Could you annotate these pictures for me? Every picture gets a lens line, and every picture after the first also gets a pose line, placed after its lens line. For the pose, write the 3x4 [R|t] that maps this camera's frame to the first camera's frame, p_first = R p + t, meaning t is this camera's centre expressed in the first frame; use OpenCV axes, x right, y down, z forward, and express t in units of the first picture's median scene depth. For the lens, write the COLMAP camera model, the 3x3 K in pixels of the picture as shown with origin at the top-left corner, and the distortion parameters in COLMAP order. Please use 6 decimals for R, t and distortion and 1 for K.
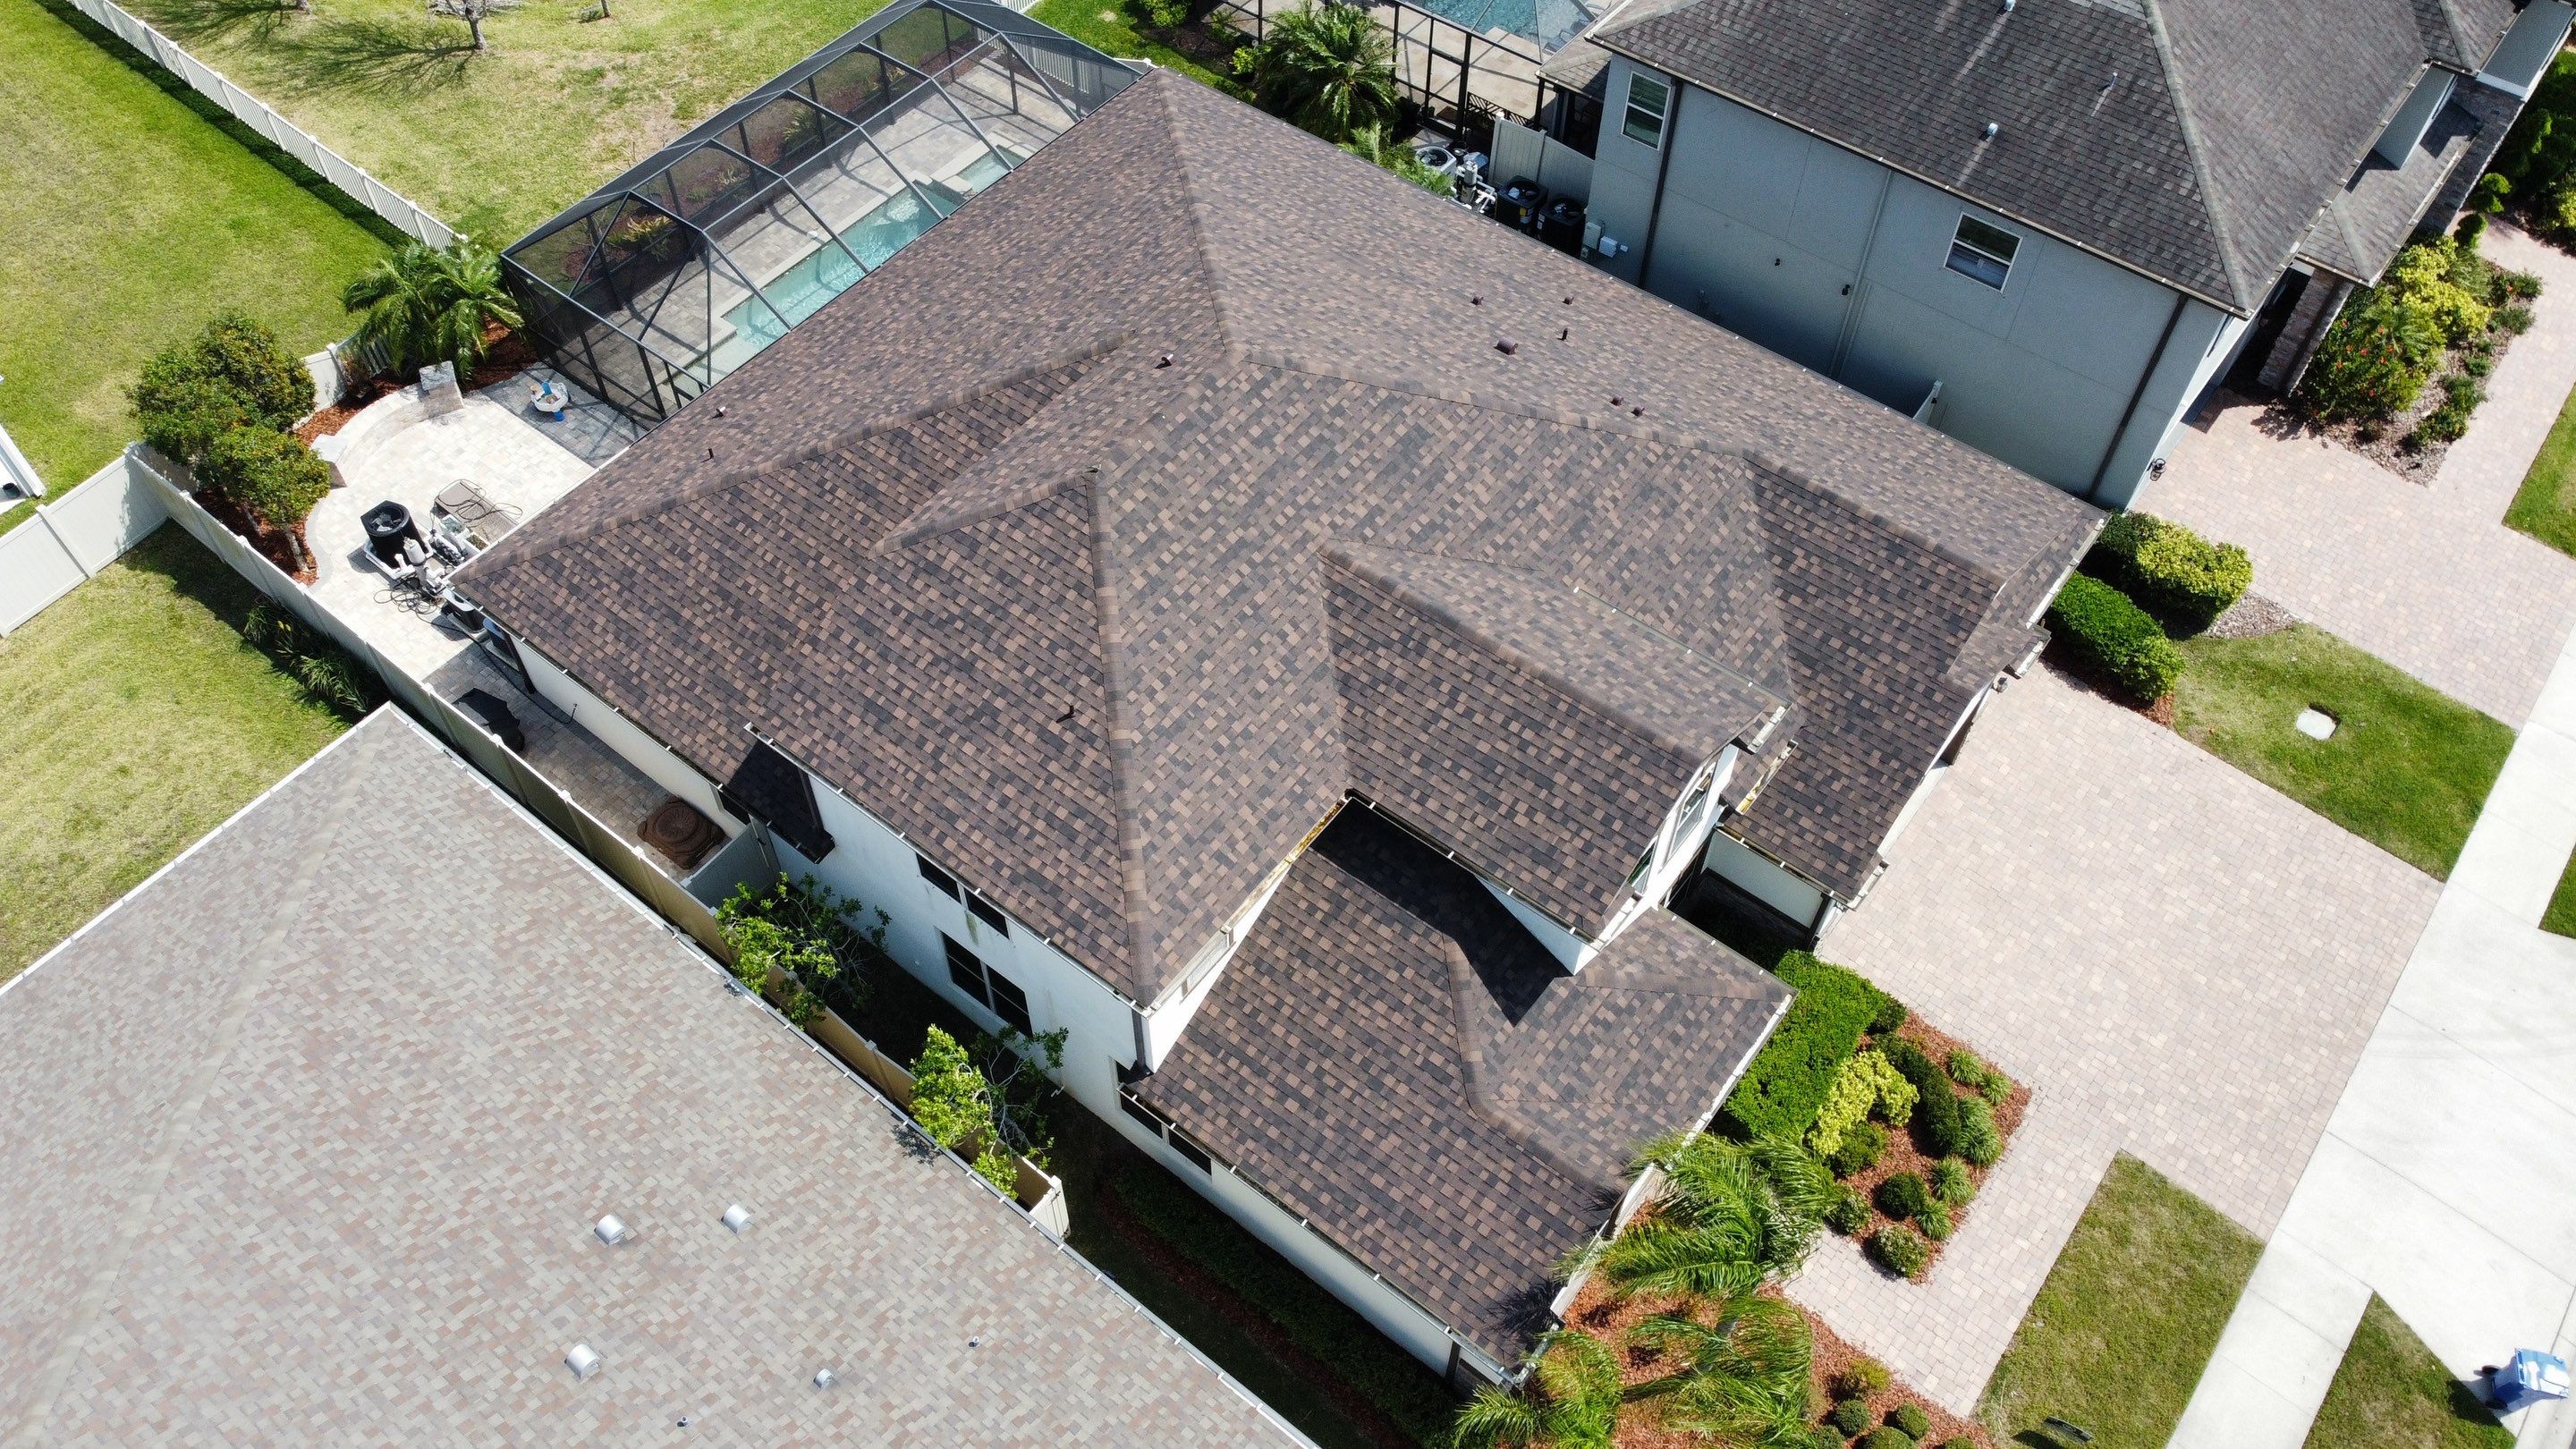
lens RADIAL K [[1991.2, 0, 1236.3], [0, 1991.2, 679.3], [0, 0, 1]] dist [0.014986, -0.061465]
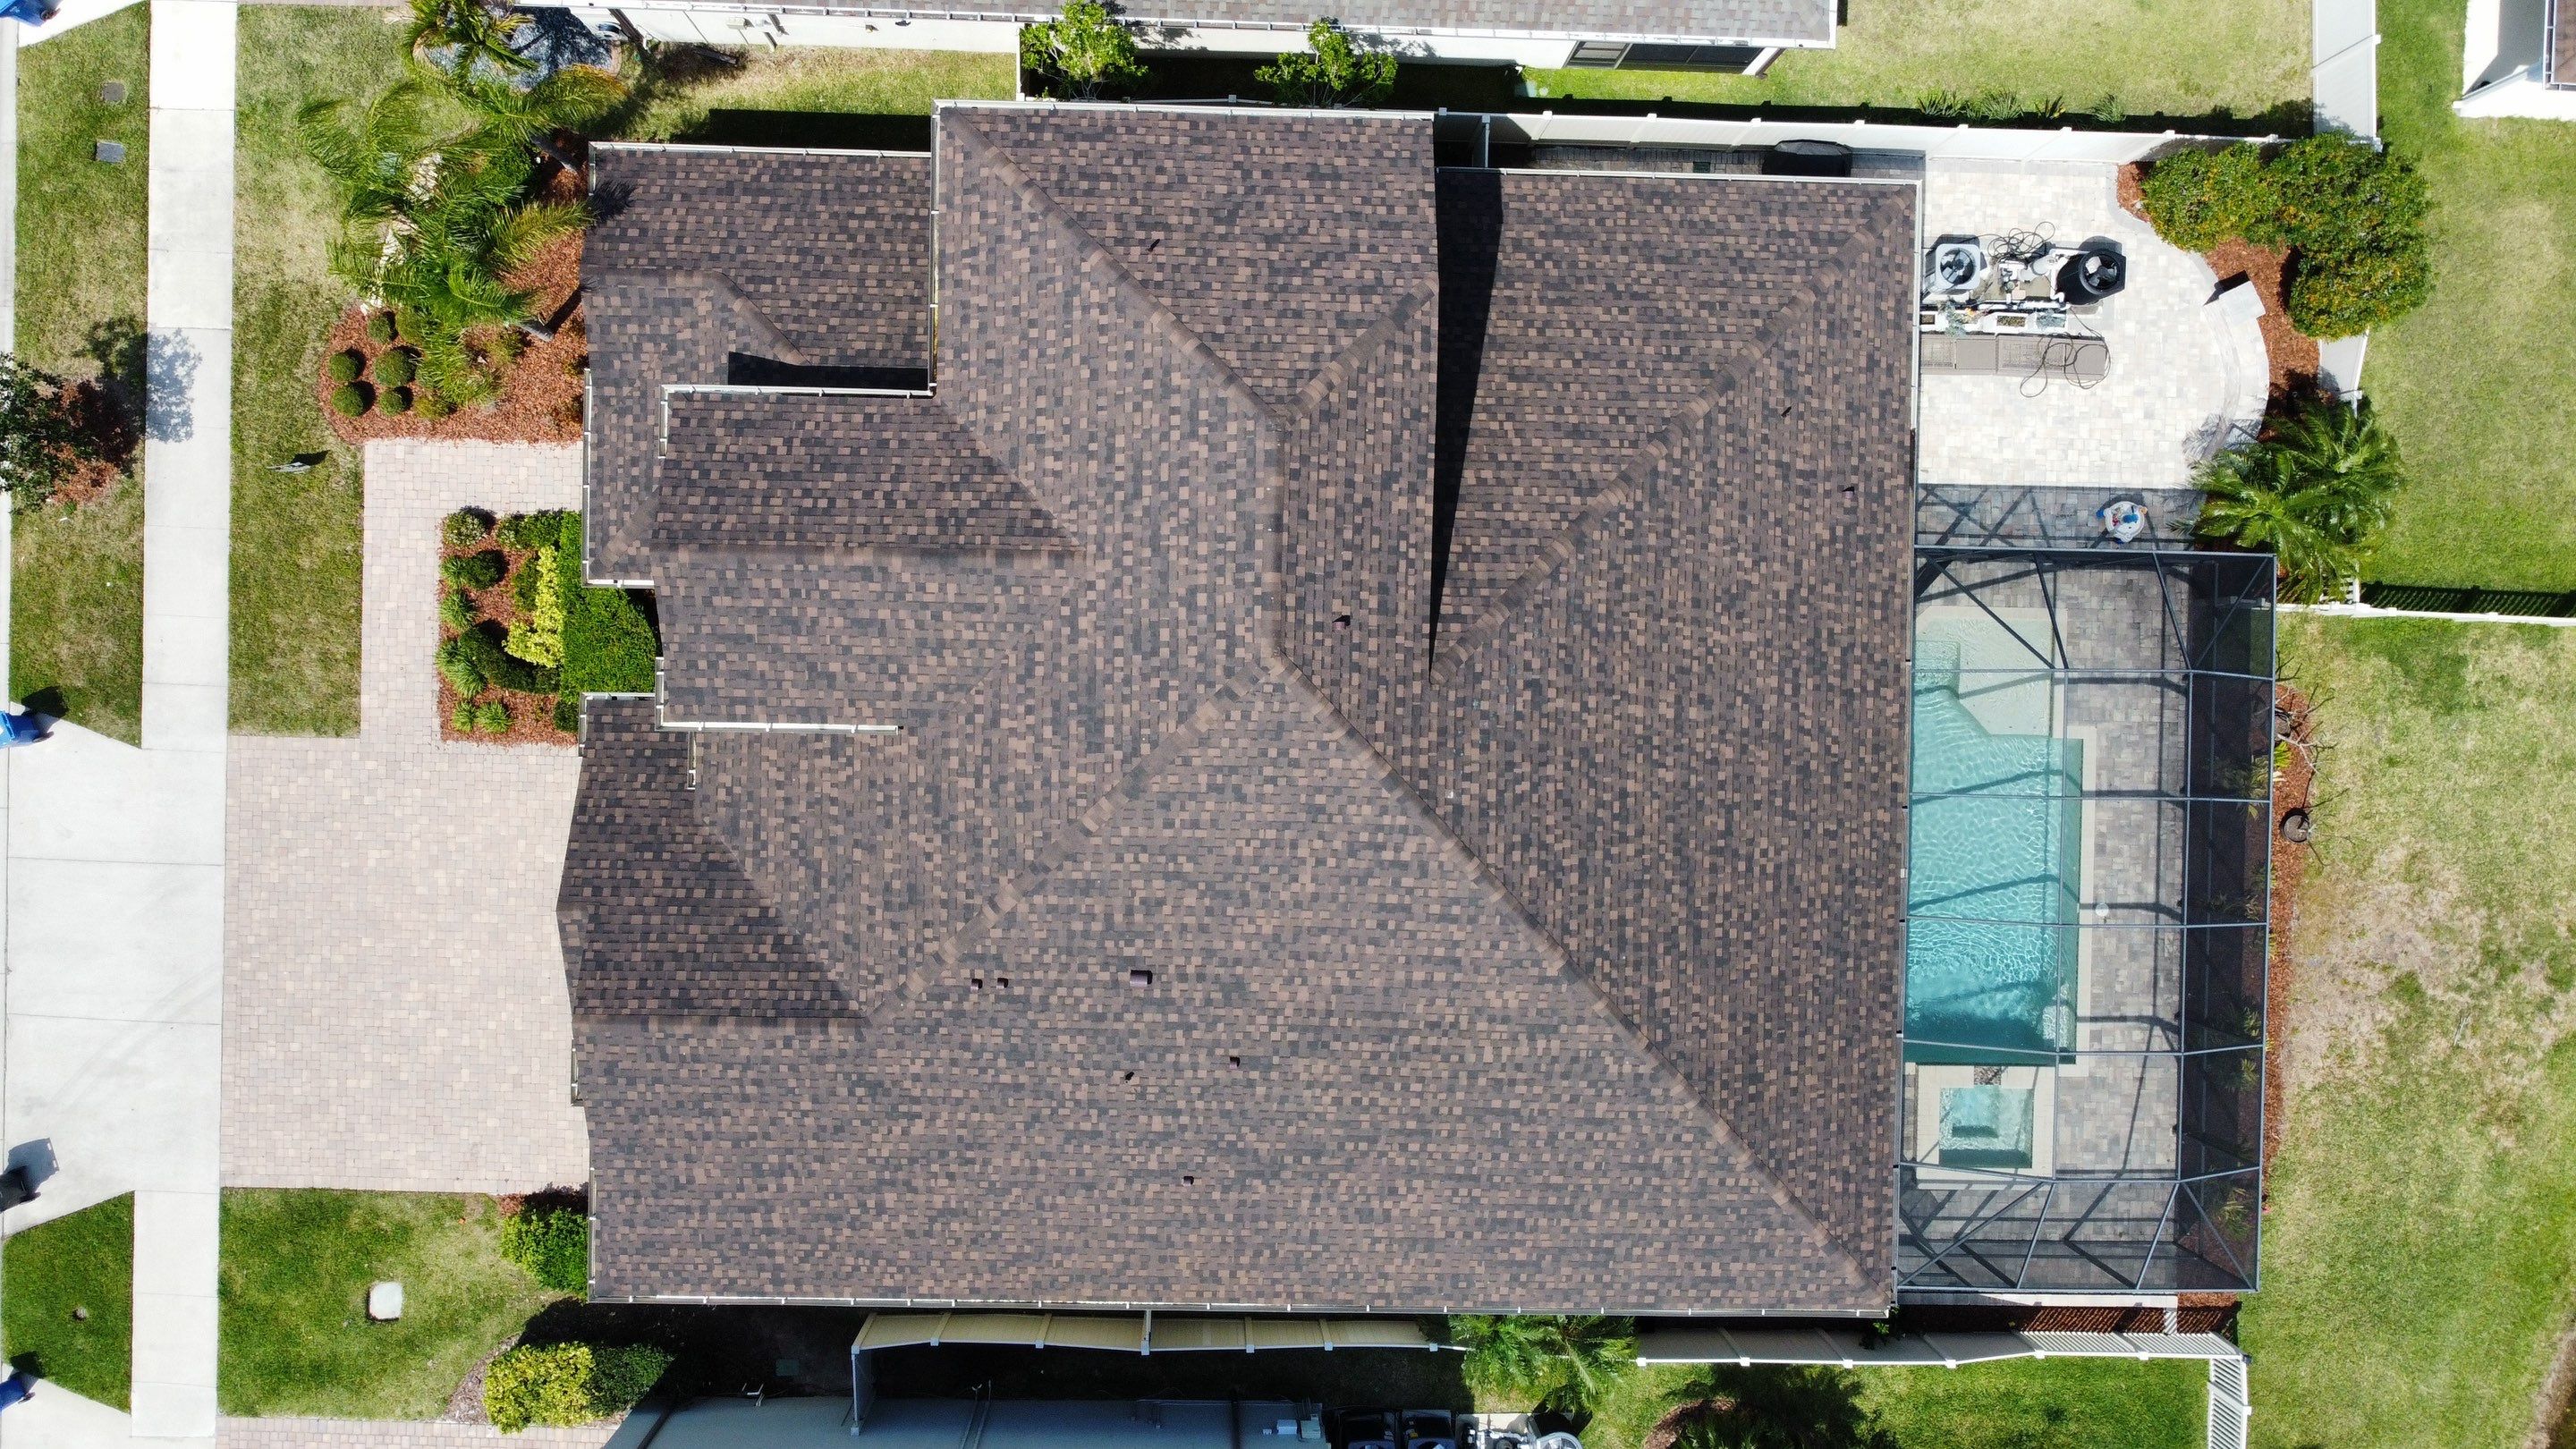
lens RADIAL K [[2049.0, 0, 1265.7], [0, 2049.0, 689.0], [0, 0, 1]] dist [-0.048162, 0.112291]
pose [[-0.792463, 0.609769, -0.013566, 0.025209], [-0.491715, -0.625564, 0.605711, -0.769086], [0.360858, 0.486674, 0.795569, 0.243622]]
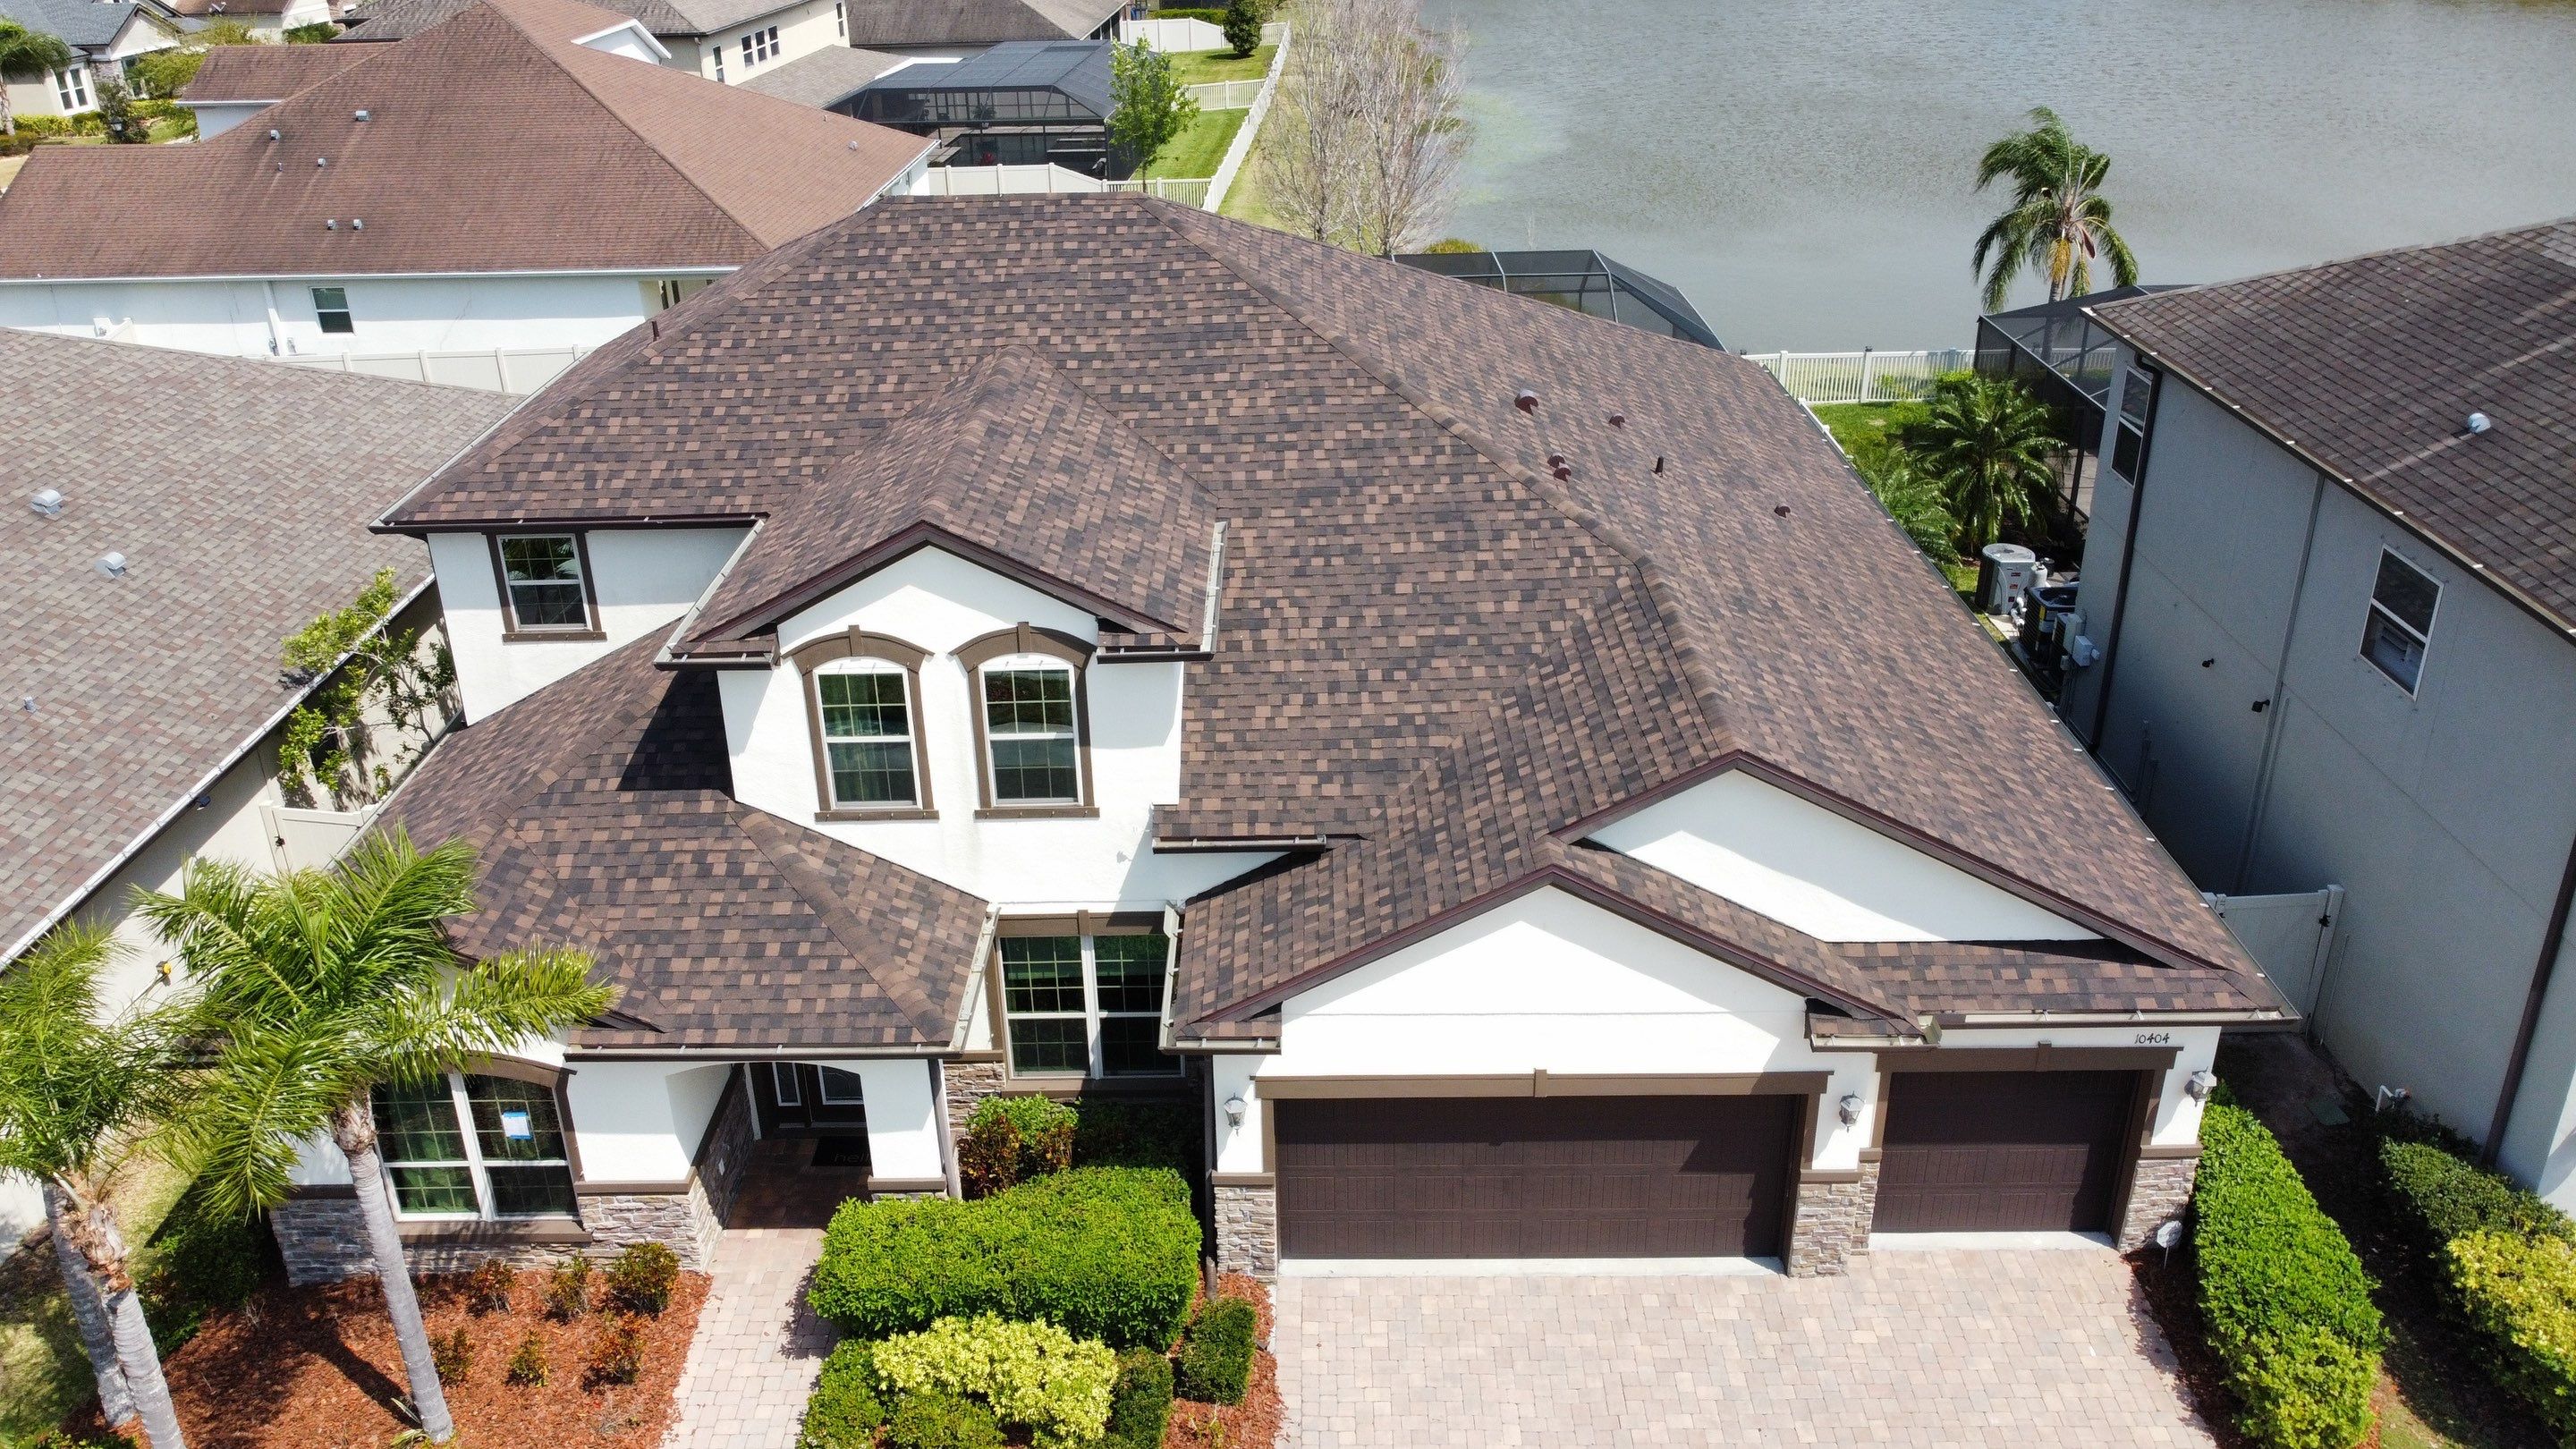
lens RADIAL K [[1942.5, 0, 1241.6], [0, 1942.5, 675.1], [0, 0, 1]] dist [0.003434, -0.004247]
pose [[0.607123, 0.319310, -0.727629, 0.723233], [-0.608362, 0.775862, -0.167132, 0.114067], [0.511173, 0.544131, 0.665300, 0.583120]]
